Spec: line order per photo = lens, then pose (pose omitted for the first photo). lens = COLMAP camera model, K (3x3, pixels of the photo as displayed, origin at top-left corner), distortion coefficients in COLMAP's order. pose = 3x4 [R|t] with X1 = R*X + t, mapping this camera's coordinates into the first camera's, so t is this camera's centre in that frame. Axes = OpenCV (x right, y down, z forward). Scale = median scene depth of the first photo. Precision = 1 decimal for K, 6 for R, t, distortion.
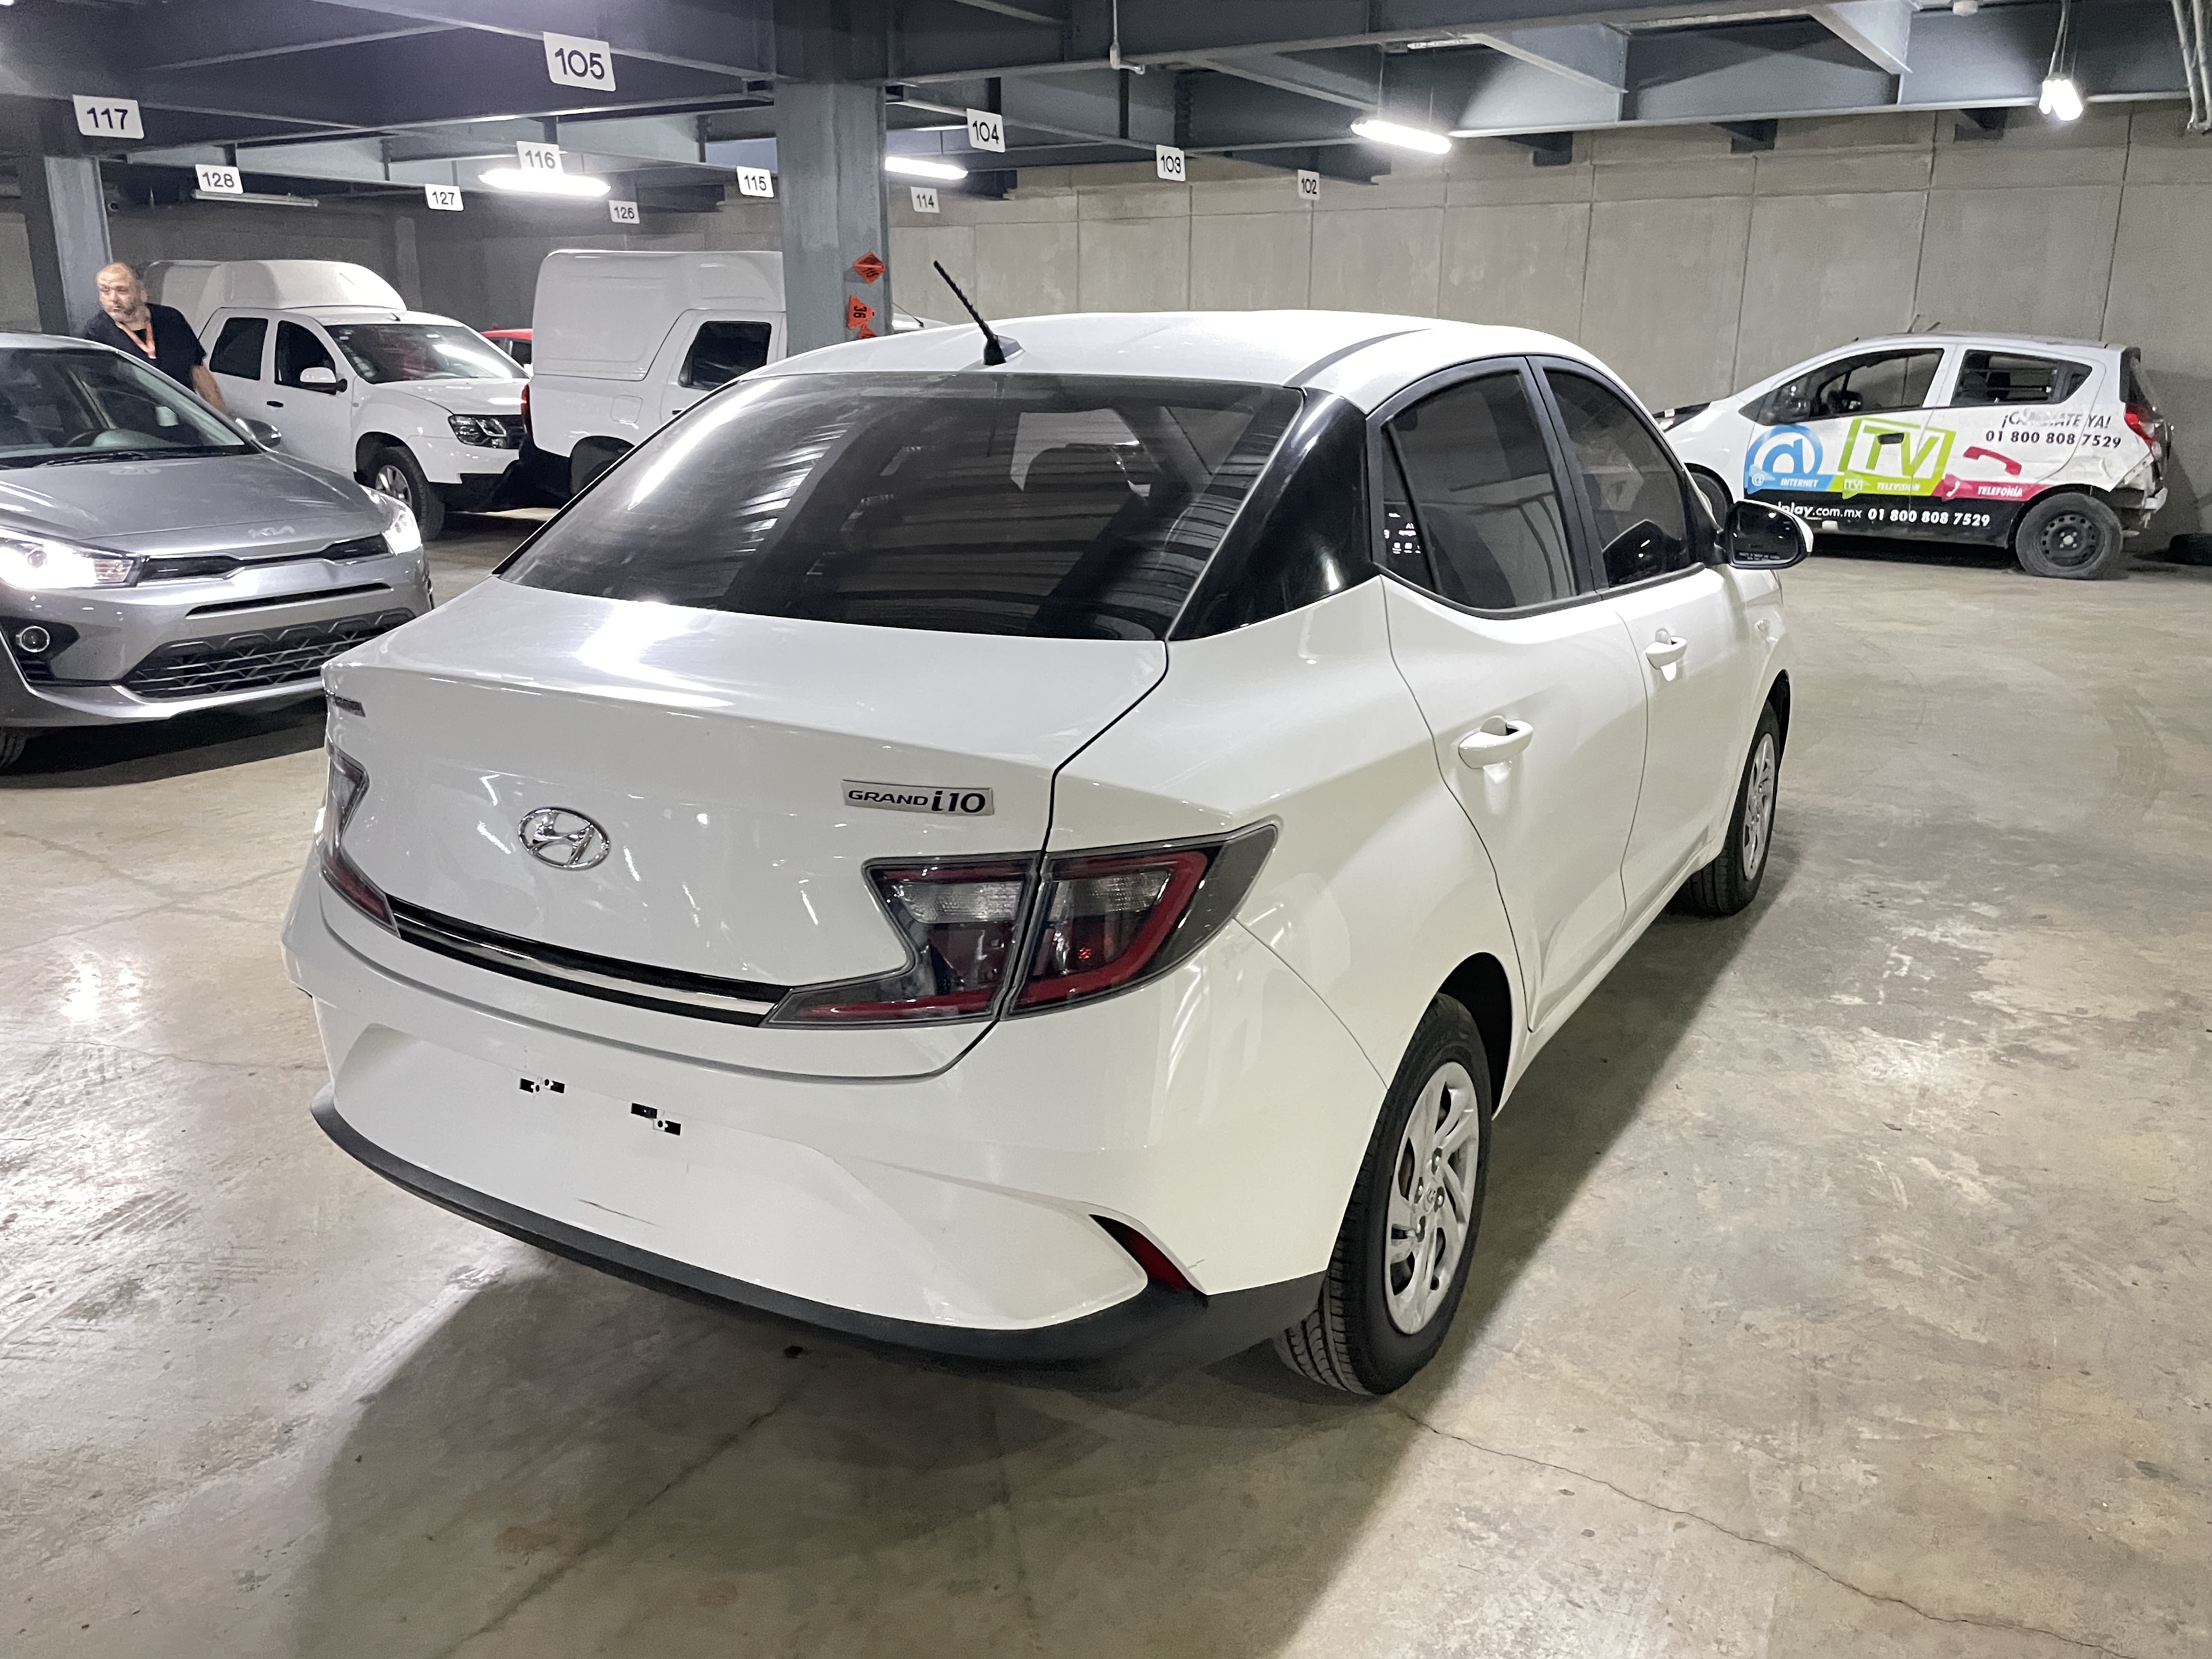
lens RADIAL K [[1692.9, 0, 1098.3], [0, 1692.9, 820.0], [0, 0, 1]] dist [0.080019, -0.114430]
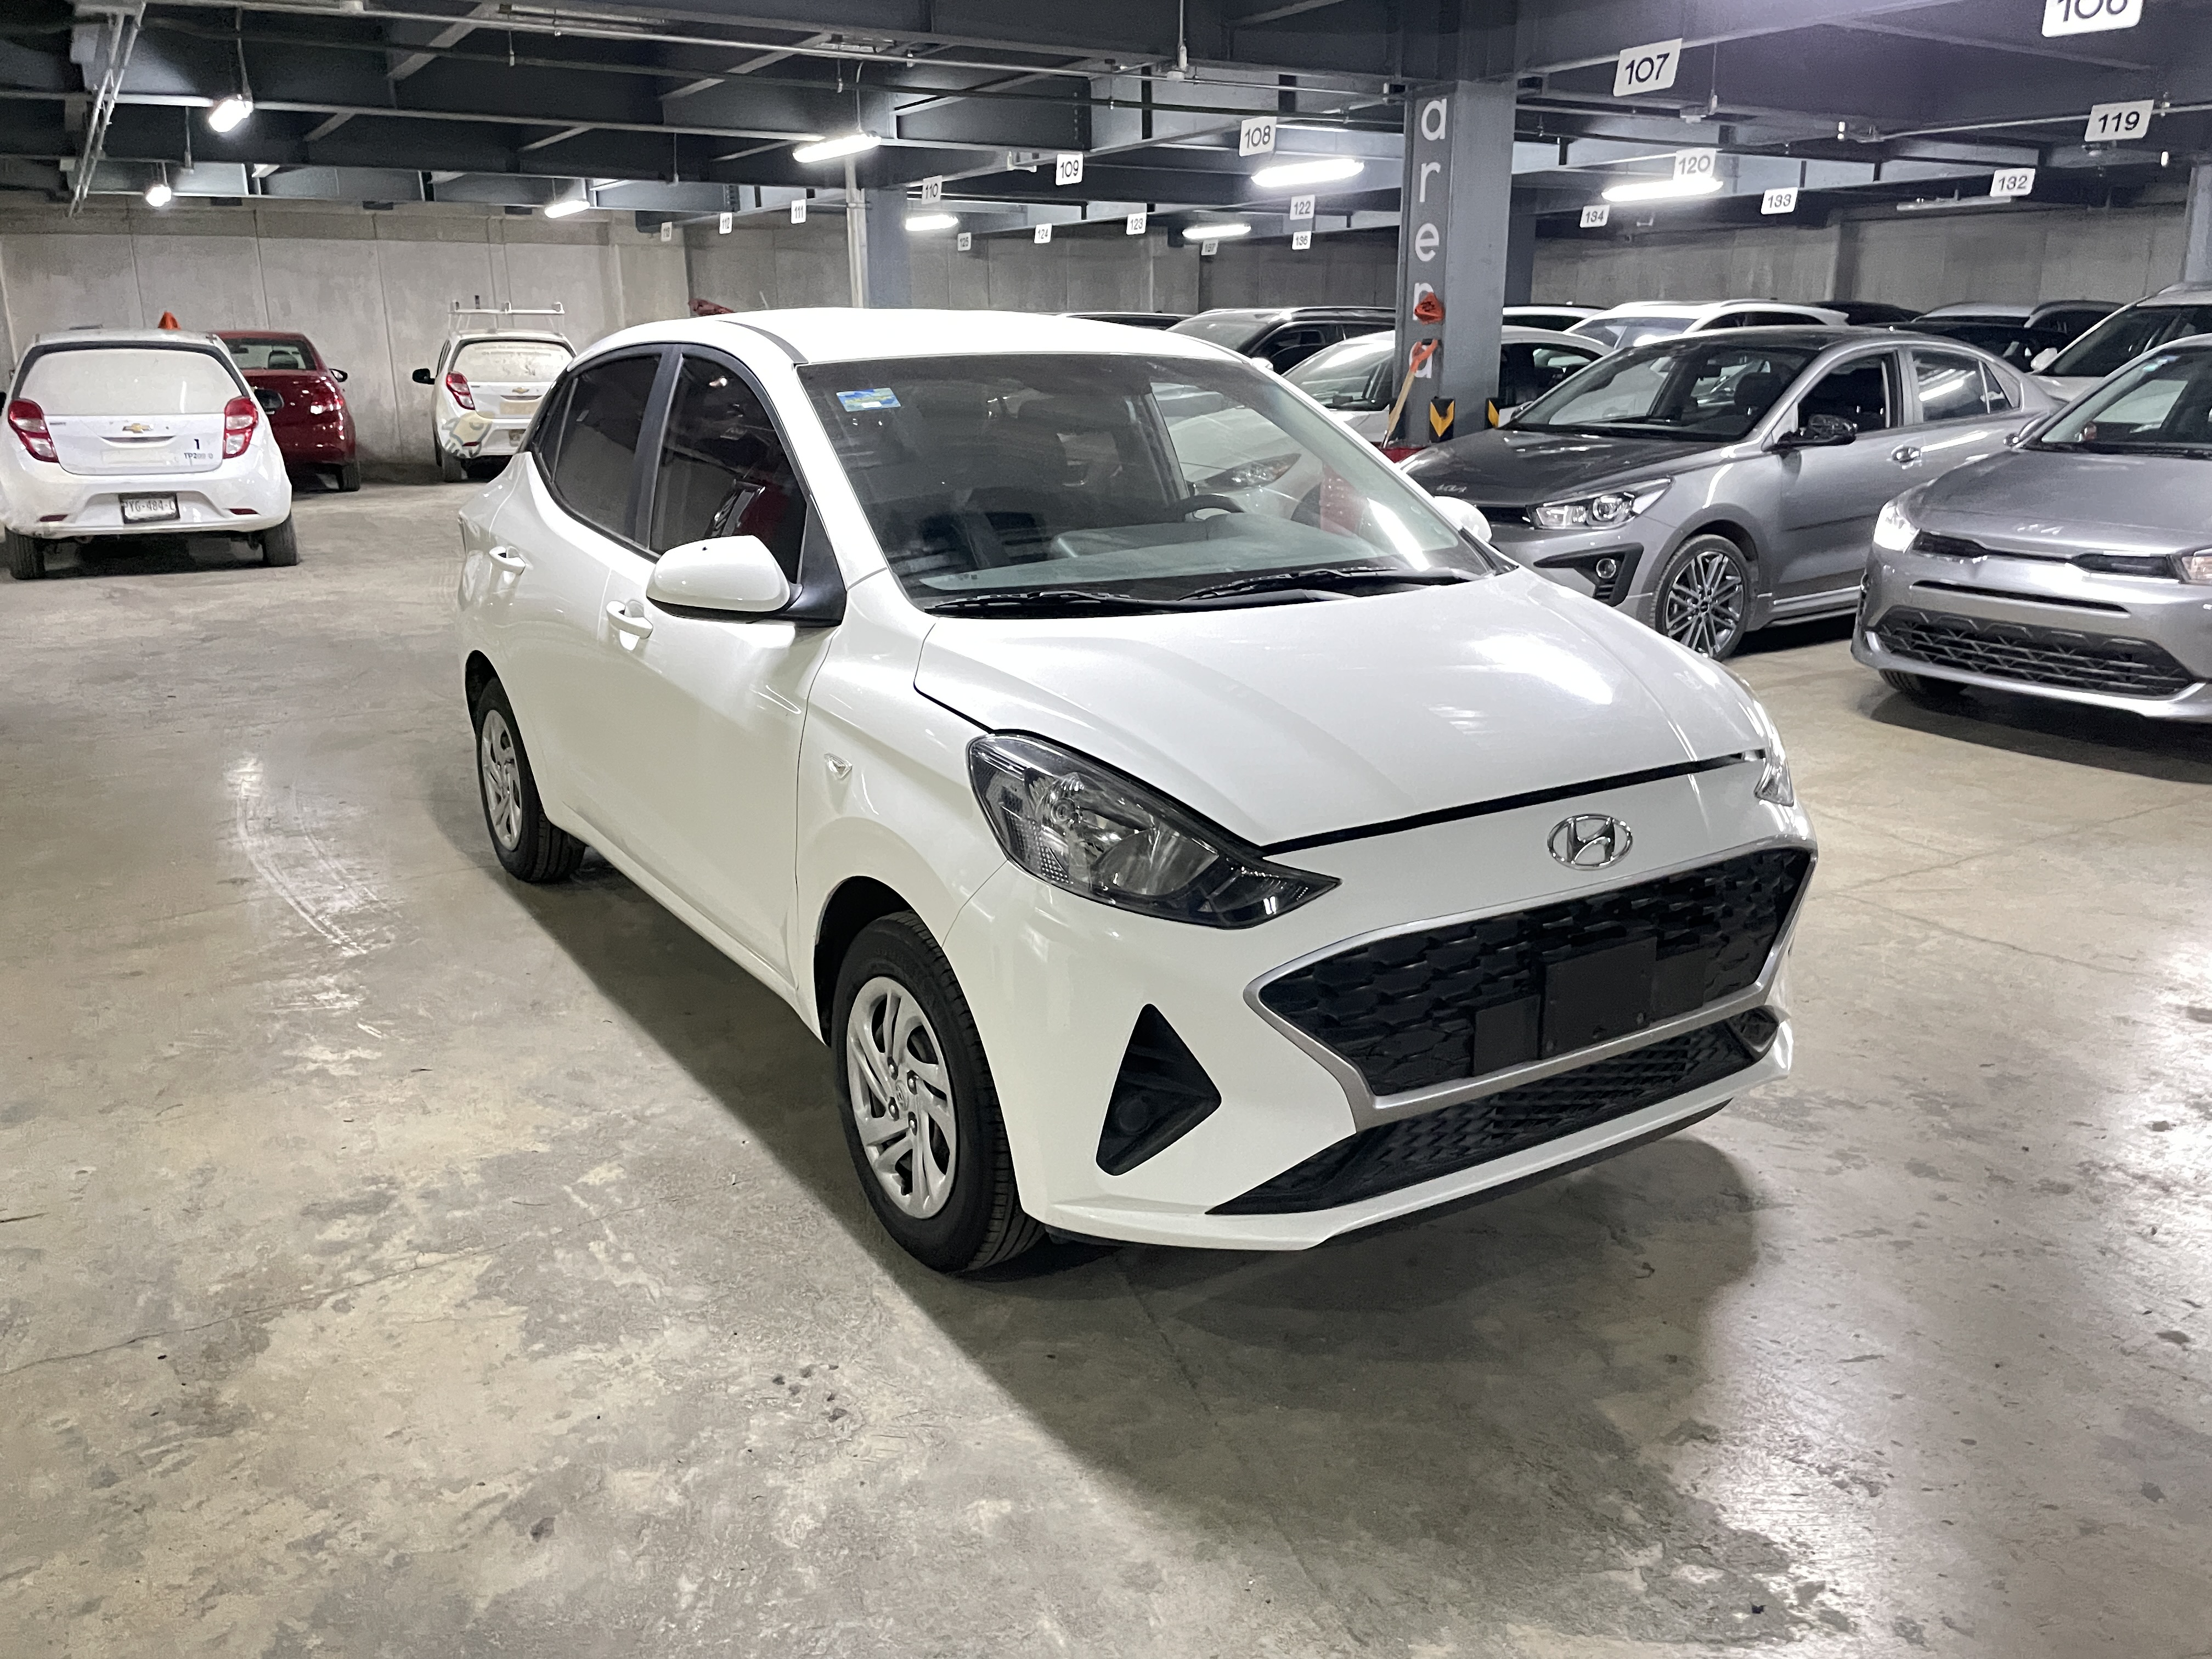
lens RADIAL K [[1692.9, 0, 1098.3], [0, 1692.9, 820.0], [0, 0, 1]] dist [0.080019, -0.114430]
pose [[-0.448142, 0.248689, -0.858675, 0.423471], [-0.236722, 0.893227, 0.382241, -0.170217], [0.862051, 0.374565, -0.341422, 0.616277]]
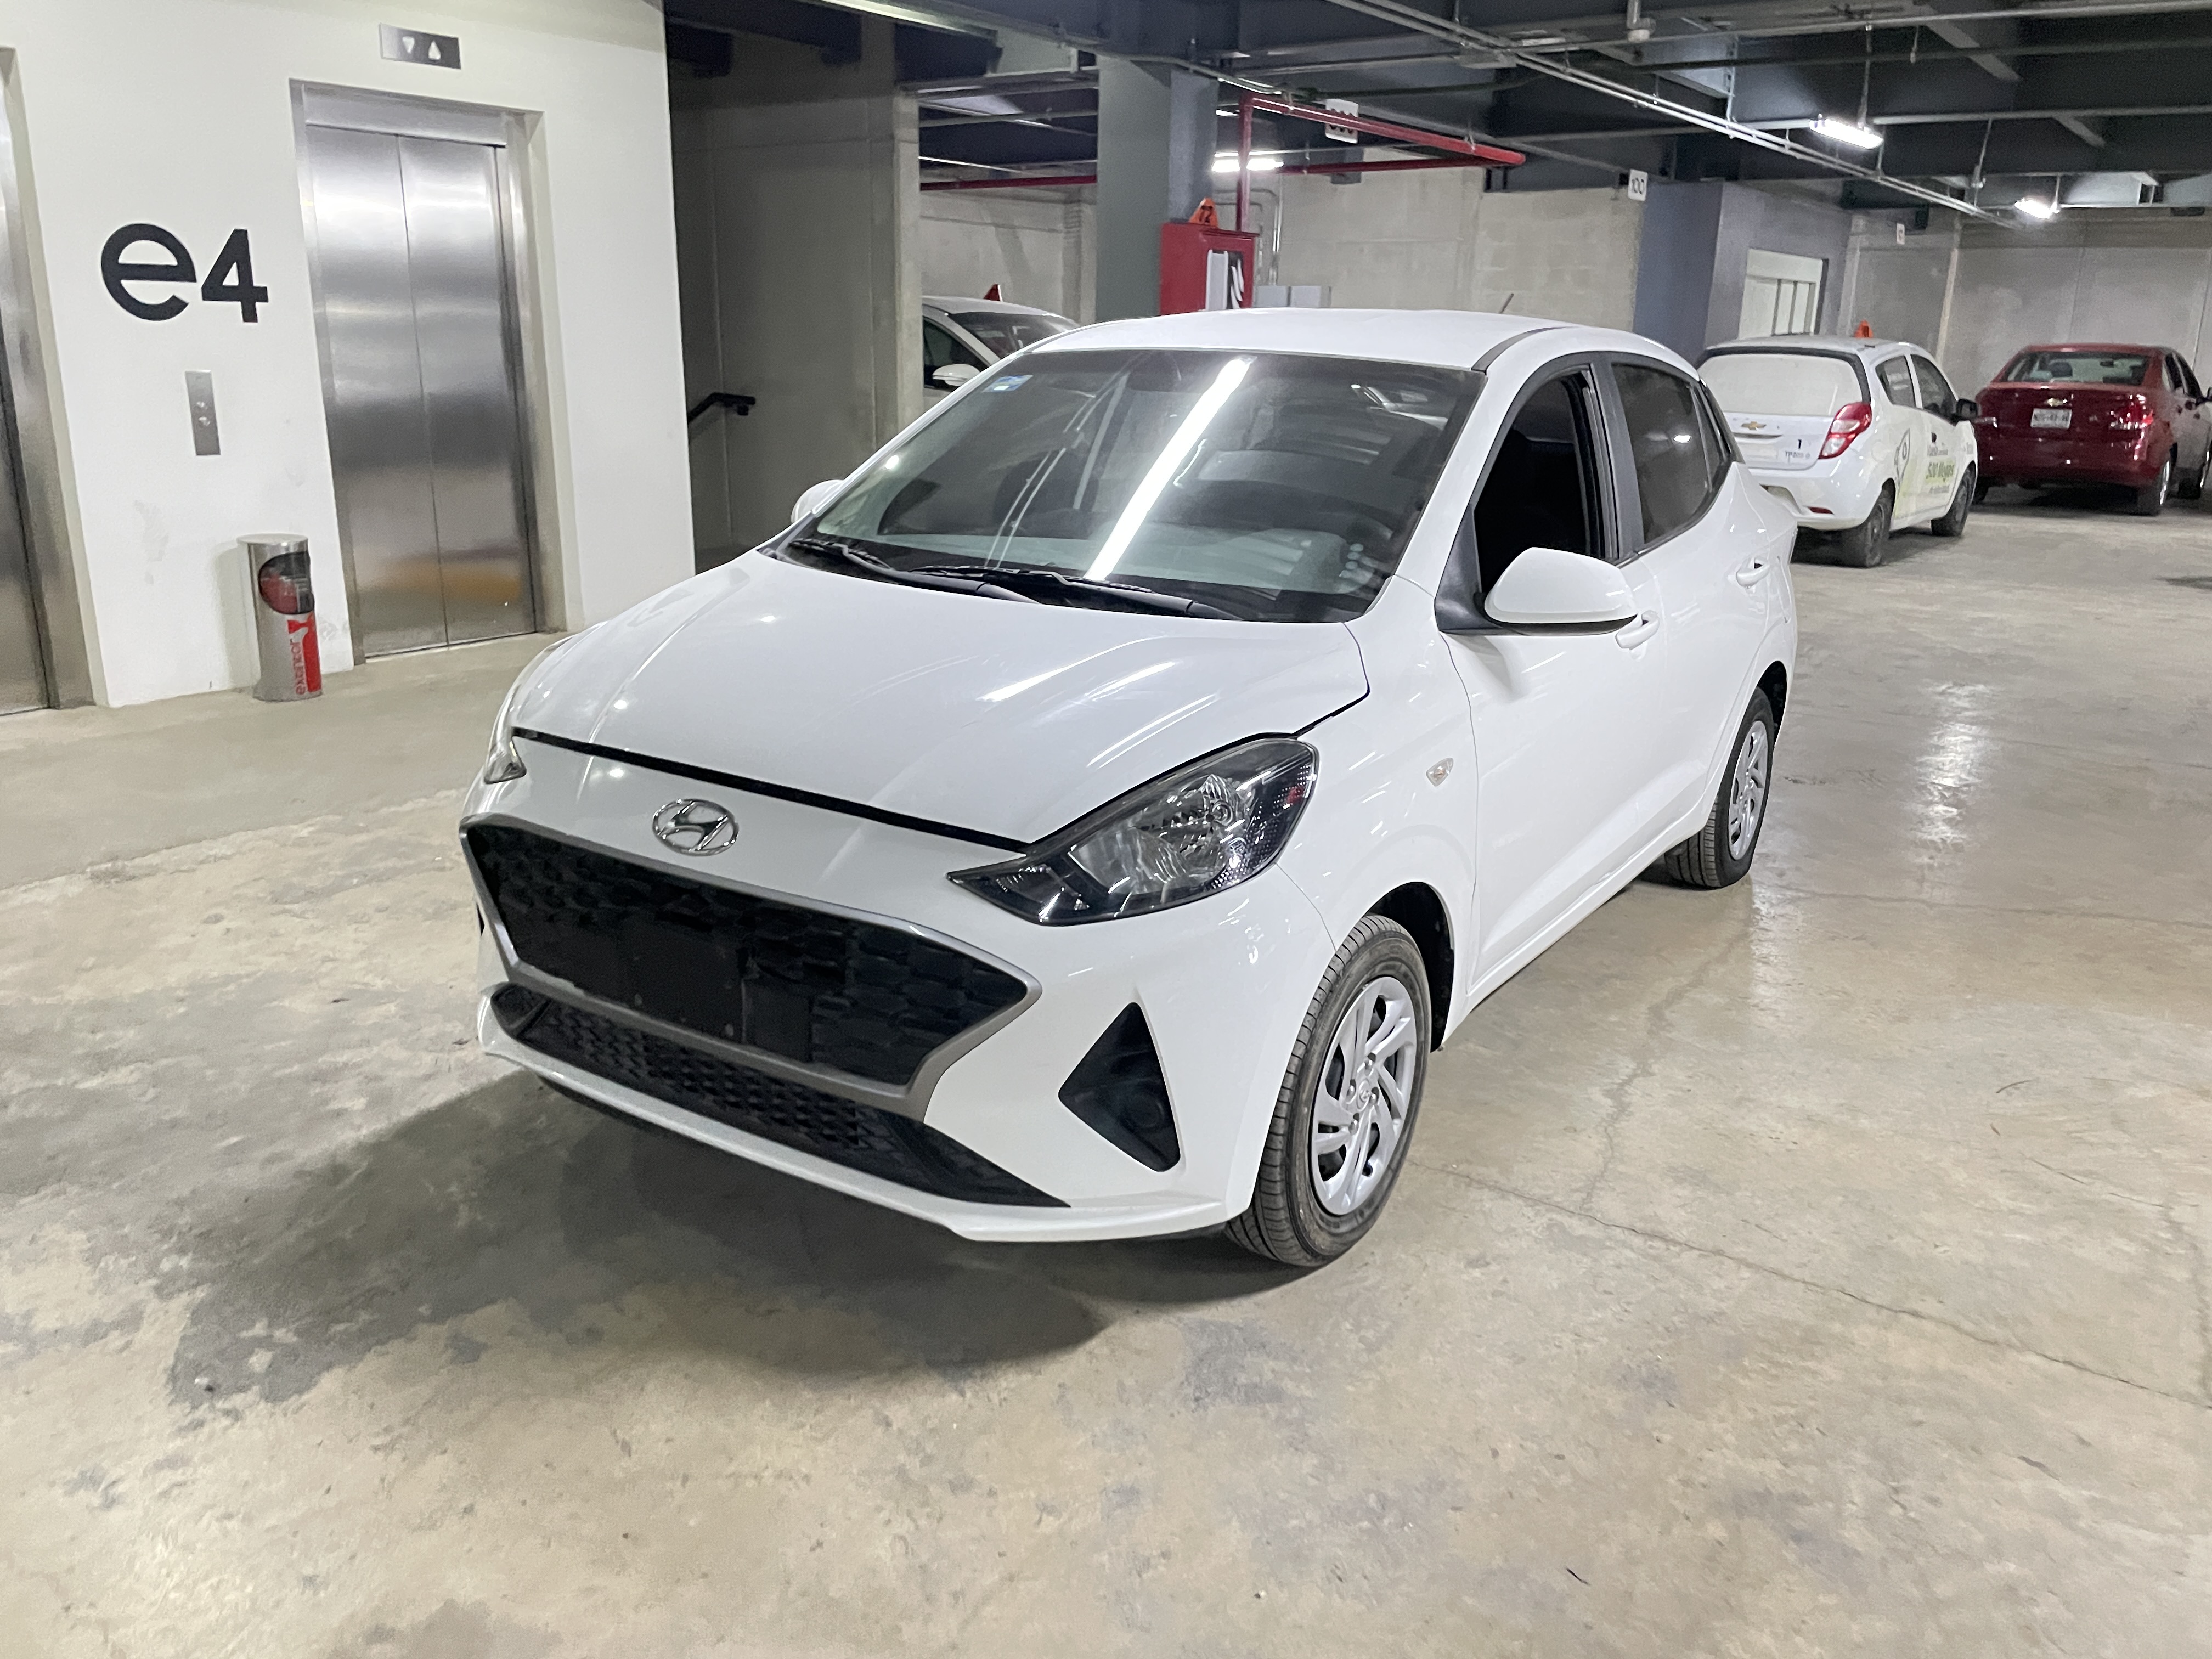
lens RADIAL K [[1666.9, 0, 1104.4], [0, 1666.9, 820.3], [0, 0, 1]] dist [0.076925, -0.099819]
pose [[-0.998506, -0.031581, 0.044602, 0.074476], [-0.003243, 0.848932, 0.528492, -0.225931], [-0.054554, 0.527557, -0.847766, 0.818542]]
